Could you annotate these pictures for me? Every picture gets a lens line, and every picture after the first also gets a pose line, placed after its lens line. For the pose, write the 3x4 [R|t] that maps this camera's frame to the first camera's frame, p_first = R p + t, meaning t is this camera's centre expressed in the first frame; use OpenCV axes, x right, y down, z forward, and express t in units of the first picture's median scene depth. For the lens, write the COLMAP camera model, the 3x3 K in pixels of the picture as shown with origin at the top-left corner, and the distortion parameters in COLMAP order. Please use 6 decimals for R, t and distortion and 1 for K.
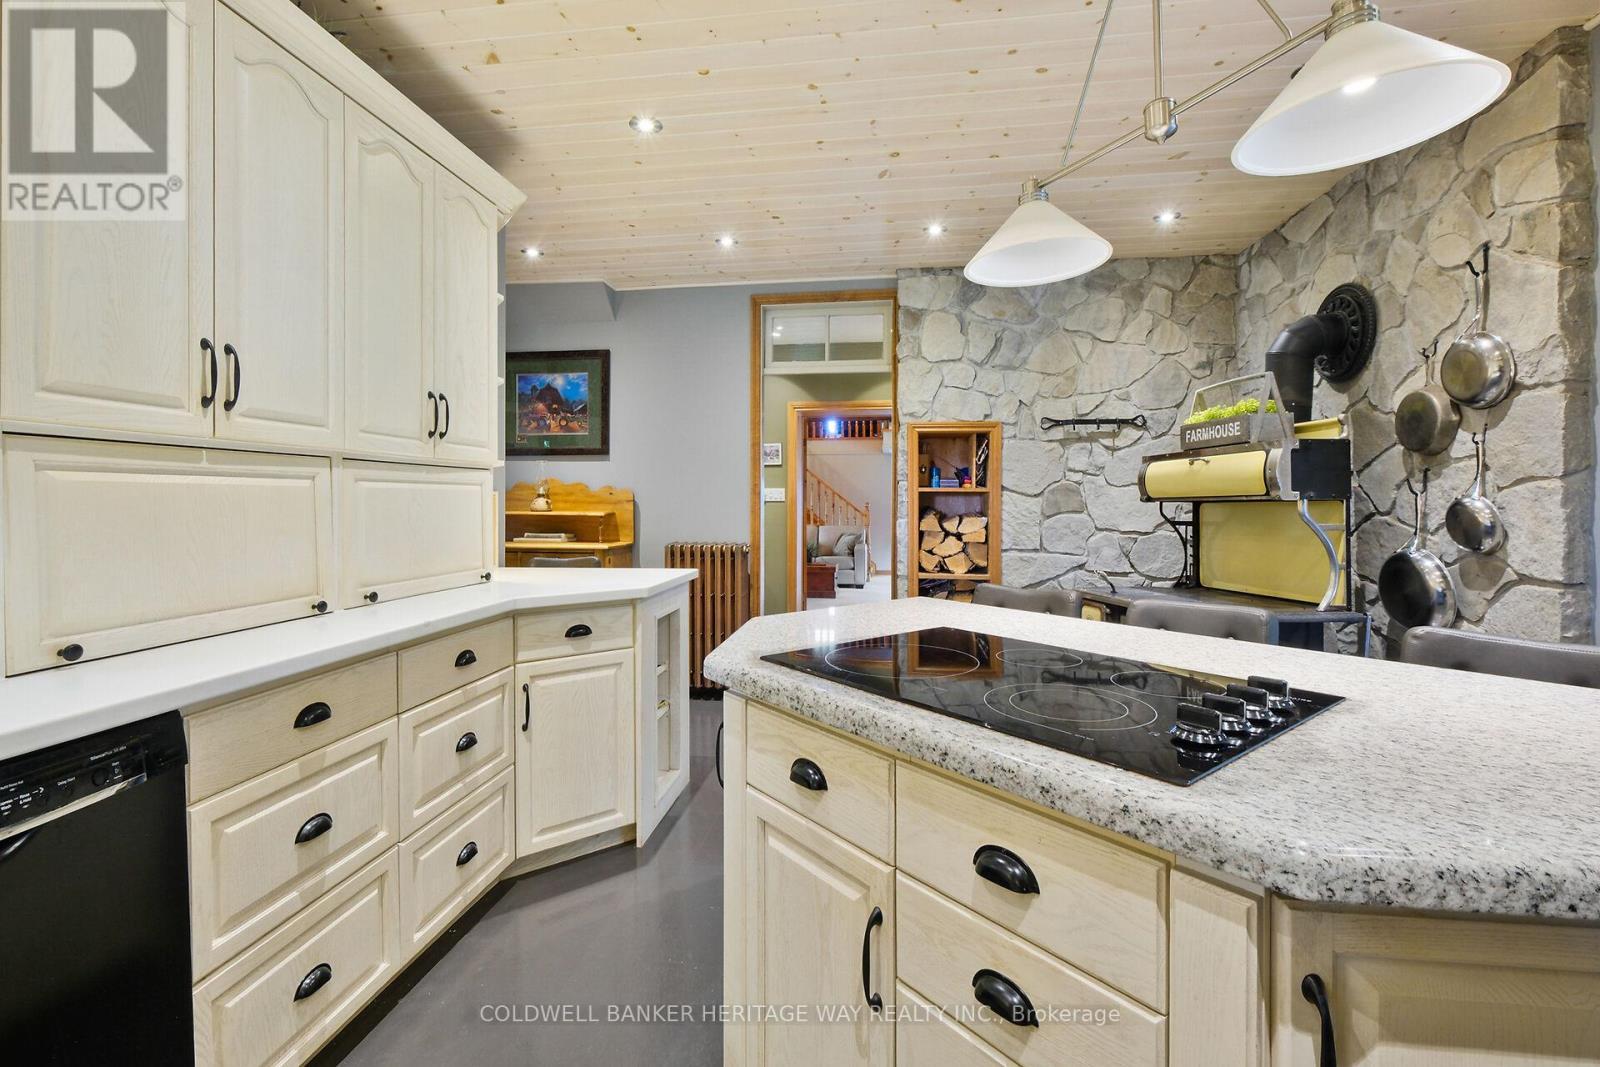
lens RADIAL K [[713.7, 0, 790.1], [0, 713.7, 501.8], [0, 0, 1]] dist [0.002174, 0.000699]
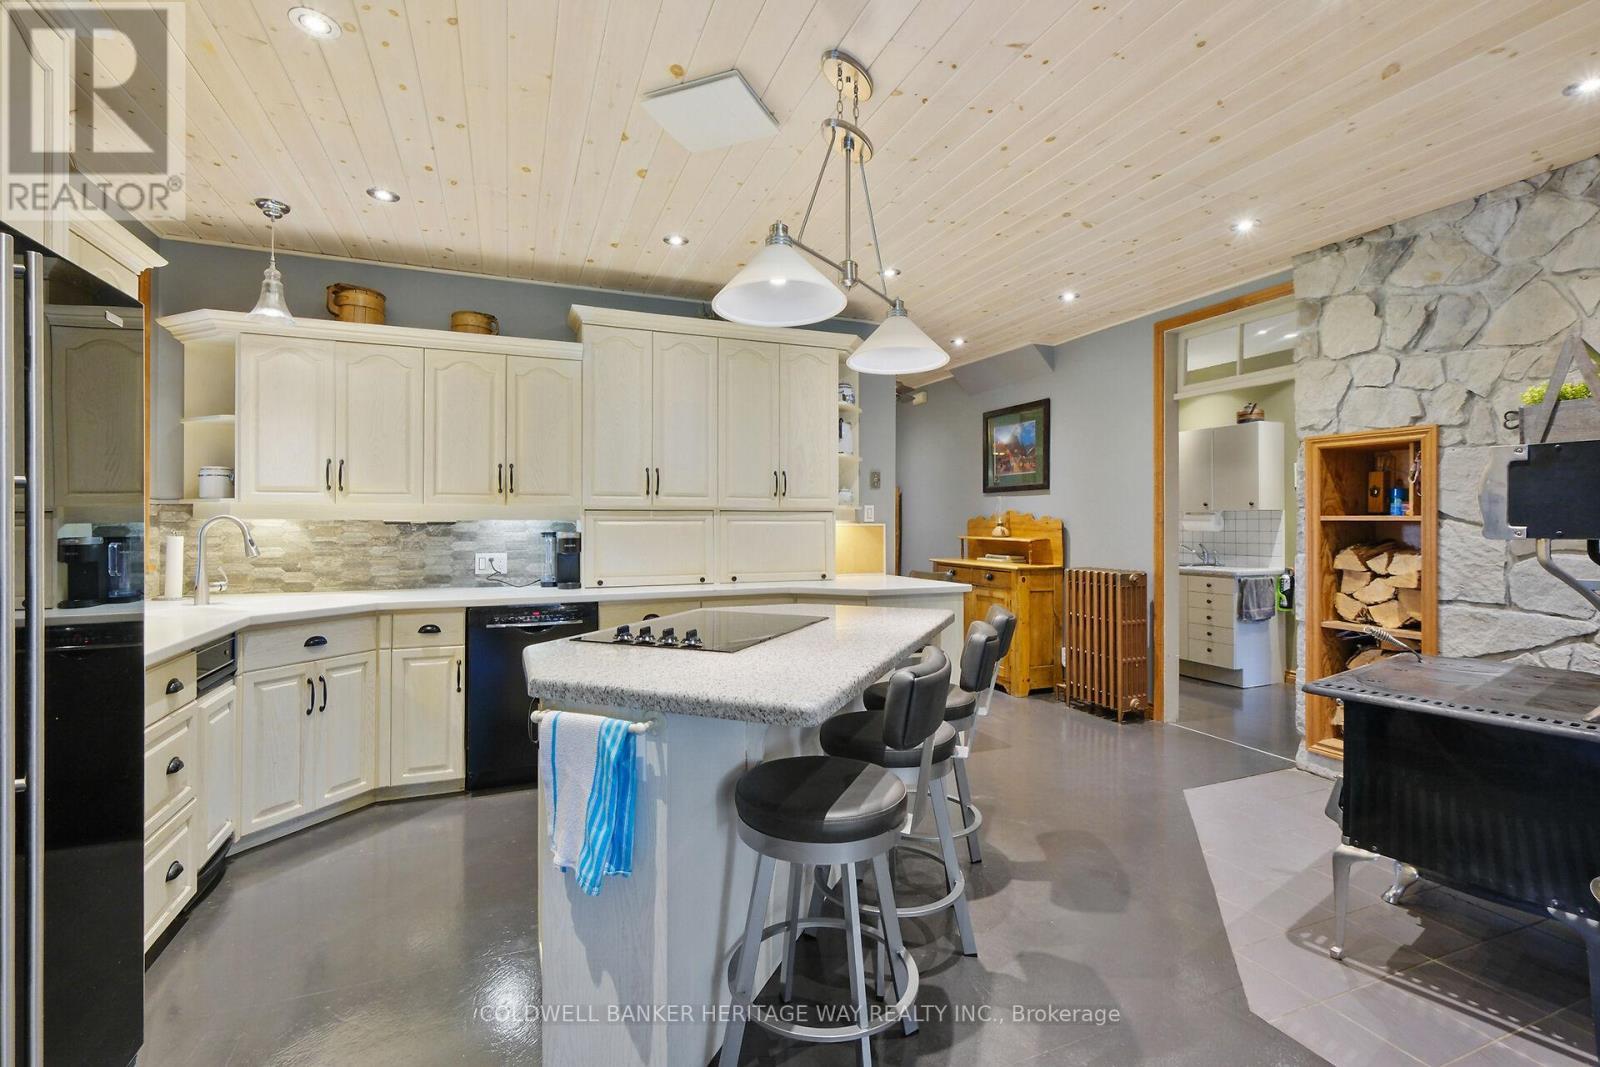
lens RADIAL K [[713.7, 0, 786.9], [0, 713.7, 520.2], [0, 0, 1]] dist [0.002174, 0.000699]
pose [[0.500381, -0.004245, -0.865795, 0.588928], [-0.000487, 0.999986, -0.005184, -0.010399], [0.865805, 0.003016, 0.500372, 0.061197]]
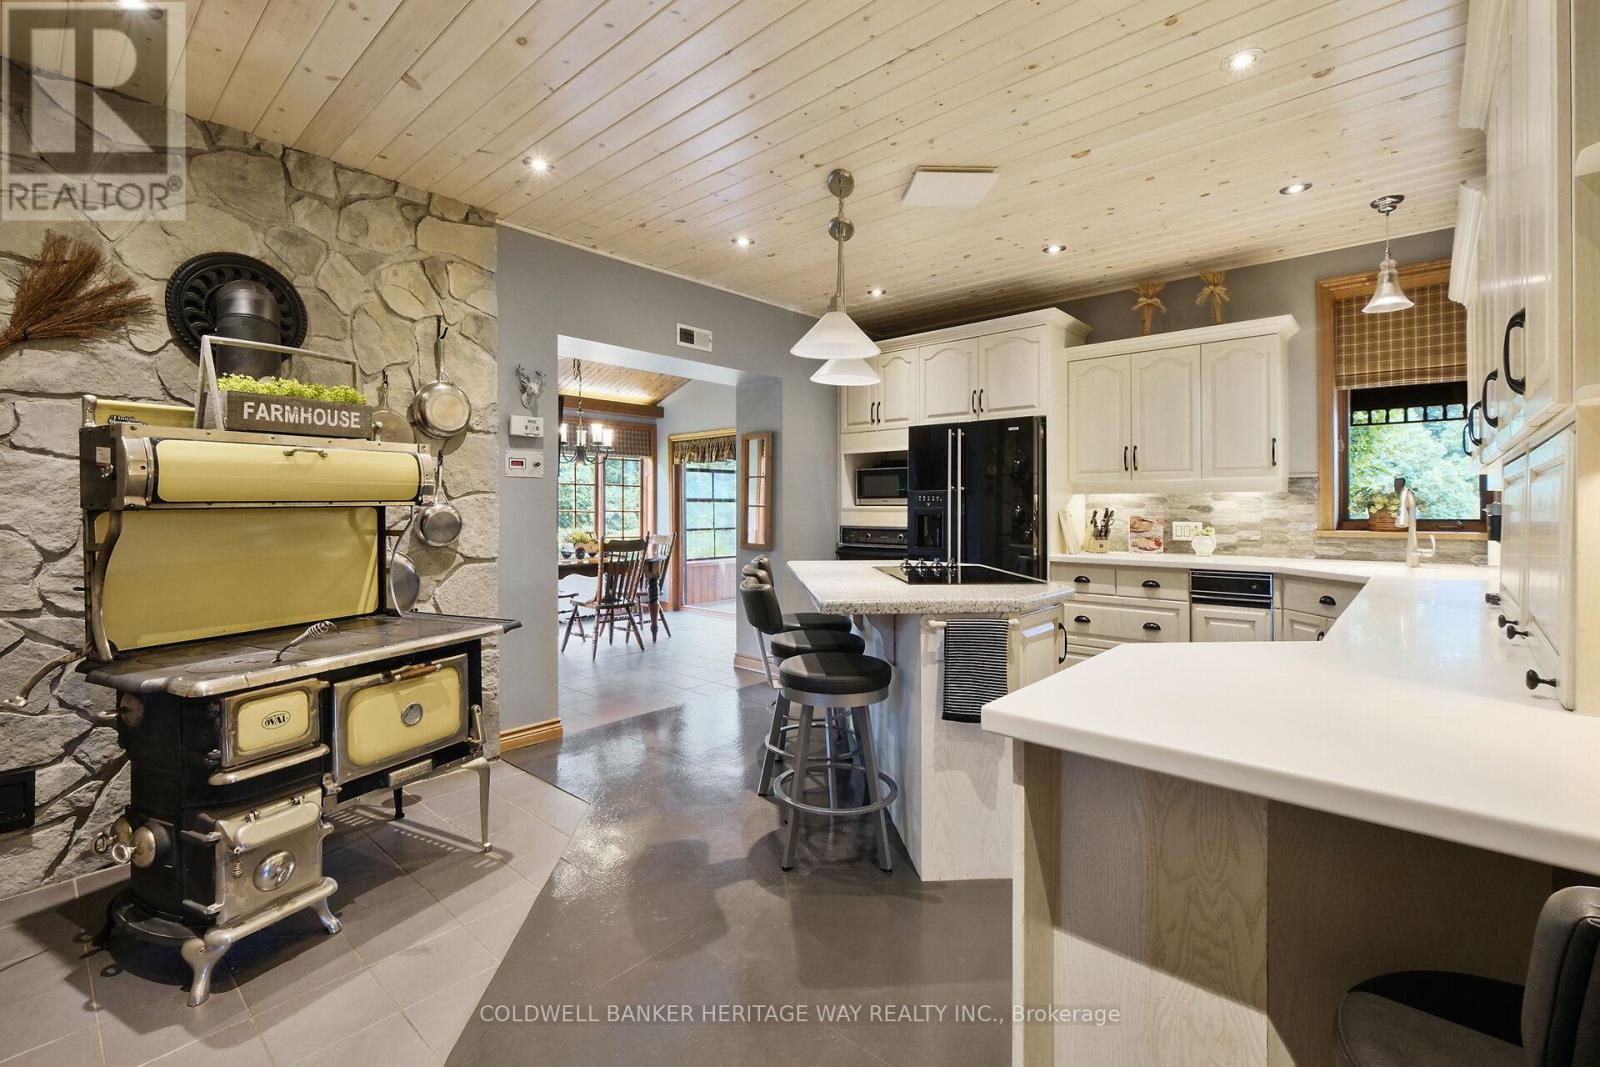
lens RADIAL K [[713.7, 0, 798.9], [0, 713.7, 497.8], [0, 0, 1]] dist [0.002174, 0.000699]
pose [[-0.841046, 0.009684, 0.540876, -0.176232], [0.002921, 0.999906, -0.013360, 0.000681], [-0.540955, -0.009656, -0.840996, 0.977987]]
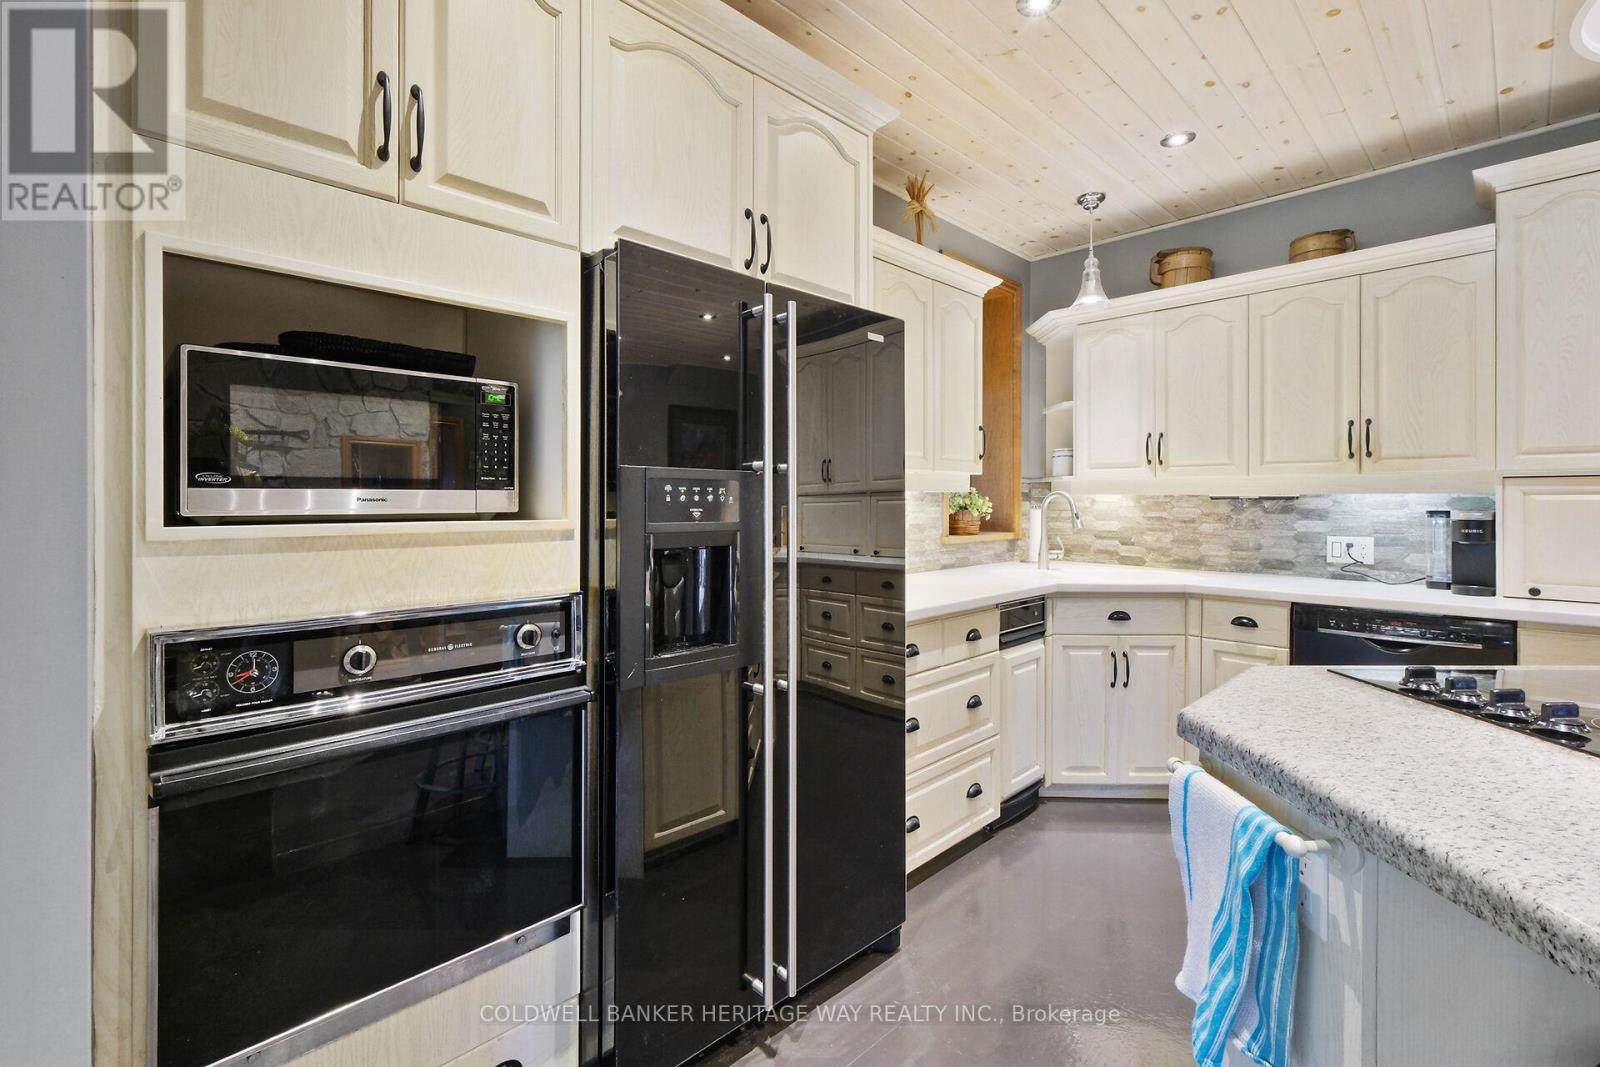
lens RADIAL K [[713.7, 0, 797.9], [0, 713.7, 498.9], [0, 0, 1]] dist [0.002174, 0.000699]
pose [[-0.601536, 0.000065, -0.798846, 0.503477], [-0.000113, 1.000000, 0.000166, -0.010344], [0.798846, 0.000190, -0.601536, 0.180509]]
